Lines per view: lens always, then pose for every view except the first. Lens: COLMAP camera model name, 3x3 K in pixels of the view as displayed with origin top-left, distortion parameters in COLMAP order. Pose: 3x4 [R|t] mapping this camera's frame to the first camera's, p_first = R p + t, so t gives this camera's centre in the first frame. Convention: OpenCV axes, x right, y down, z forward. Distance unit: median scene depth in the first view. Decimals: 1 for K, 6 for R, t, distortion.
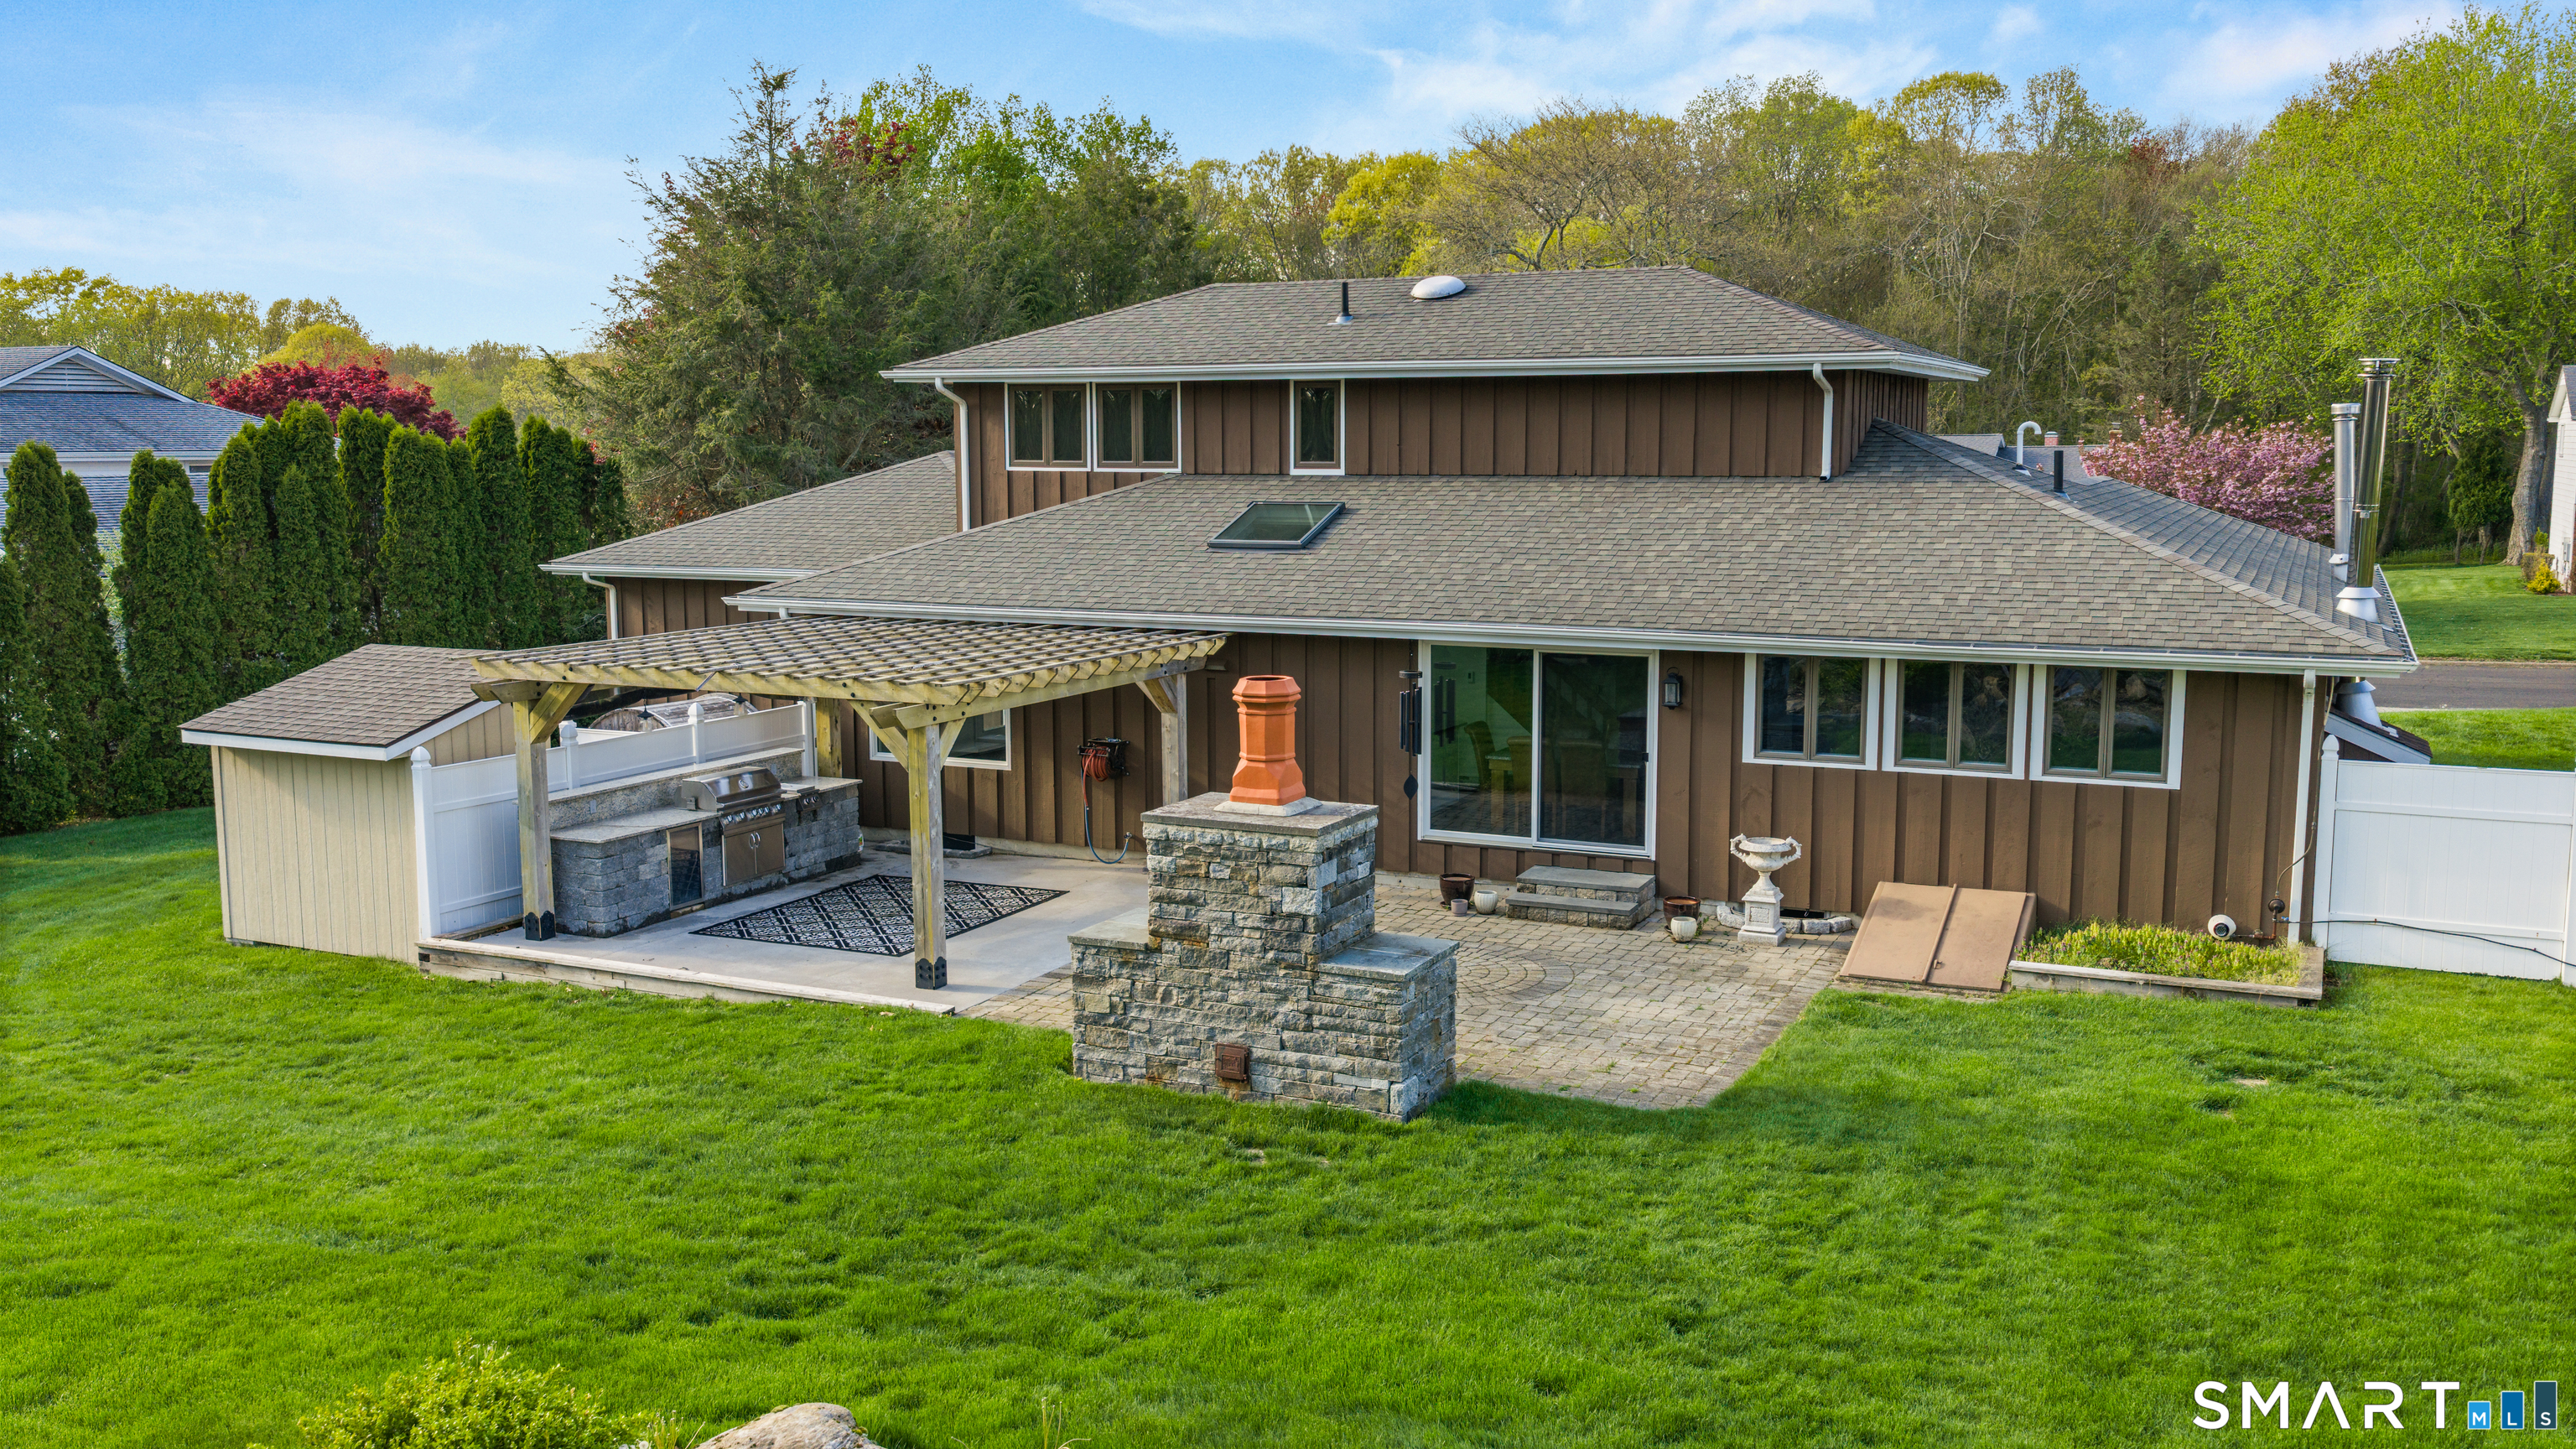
lens RADIAL K [[2156.0, 0, 1288.0], [0, 2156.0, 724.5], [0, 0, 1]] dist [0.005025, 0.000717]
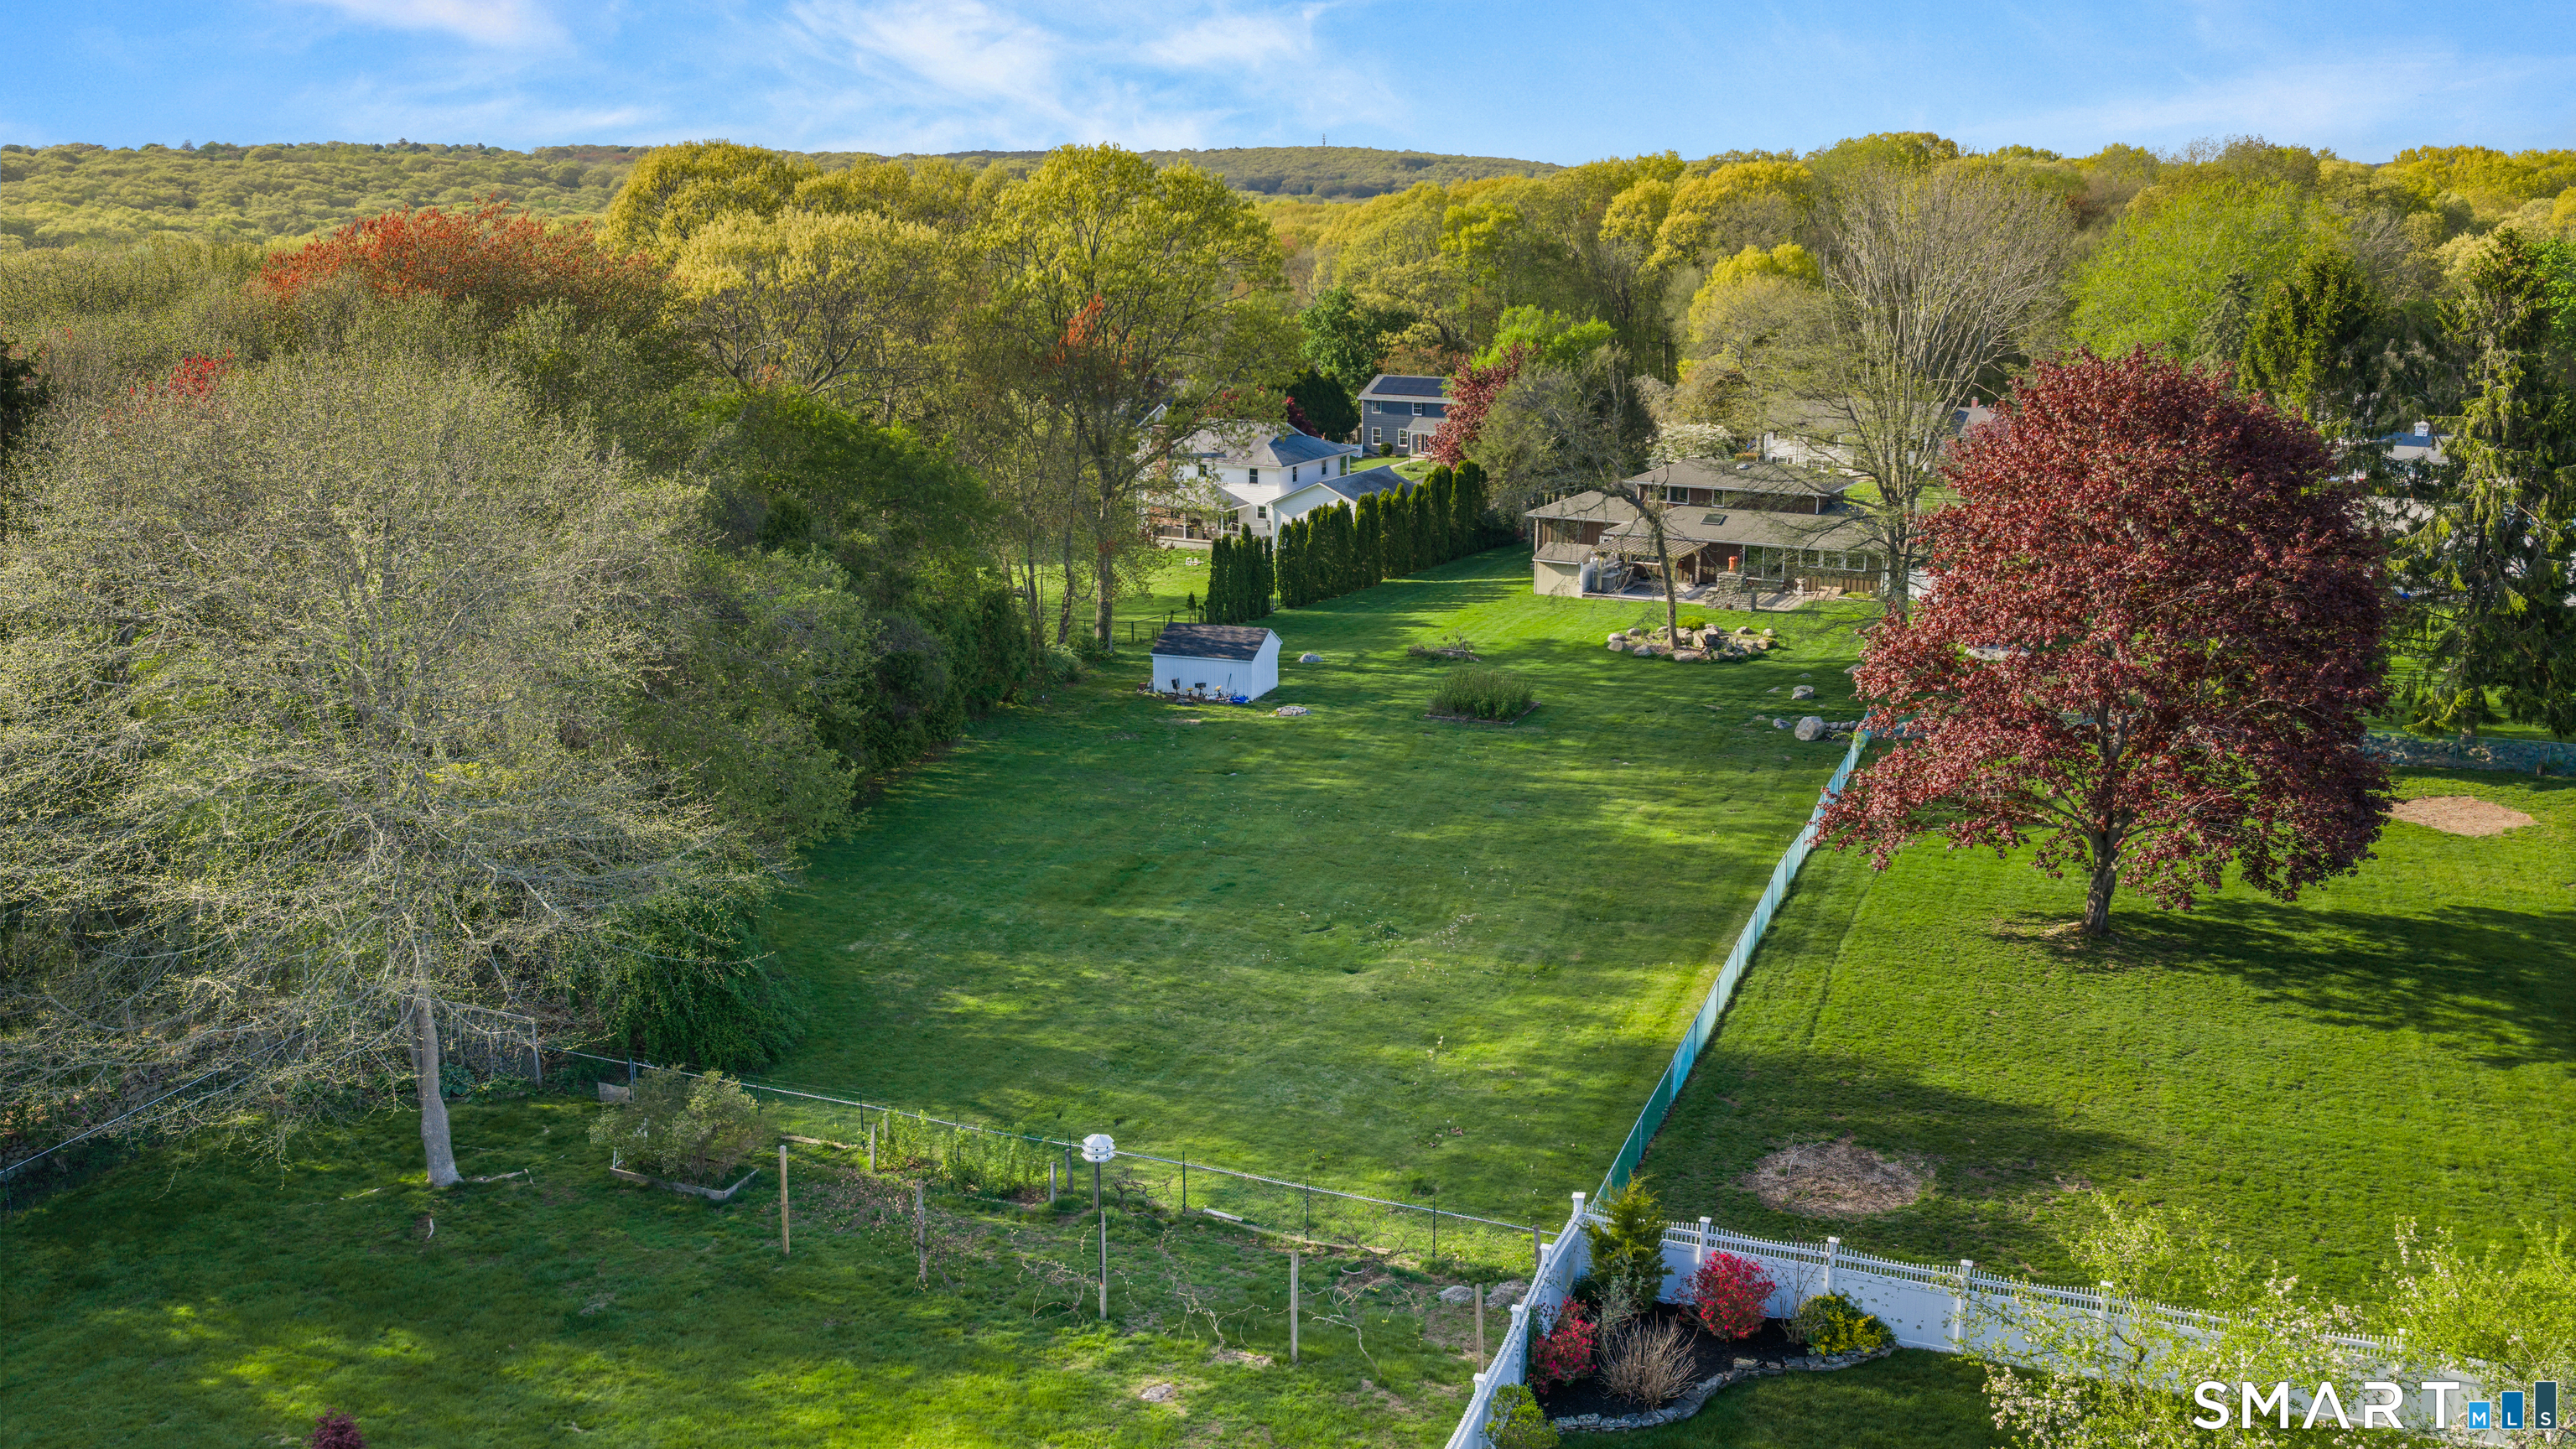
lens RADIAL K [[2156.0, 0, 1288.0], [0, 2156.0, 724.5], [0, 0, 1]] dist [0.005025, 0.000717]
pose [[0.999898, 0.014307, 0.000503, -1.210062], [-0.014259, 0.992251, 0.123430, -0.264863], [0.001267, -0.123425, 0.992353, -5.026656]]
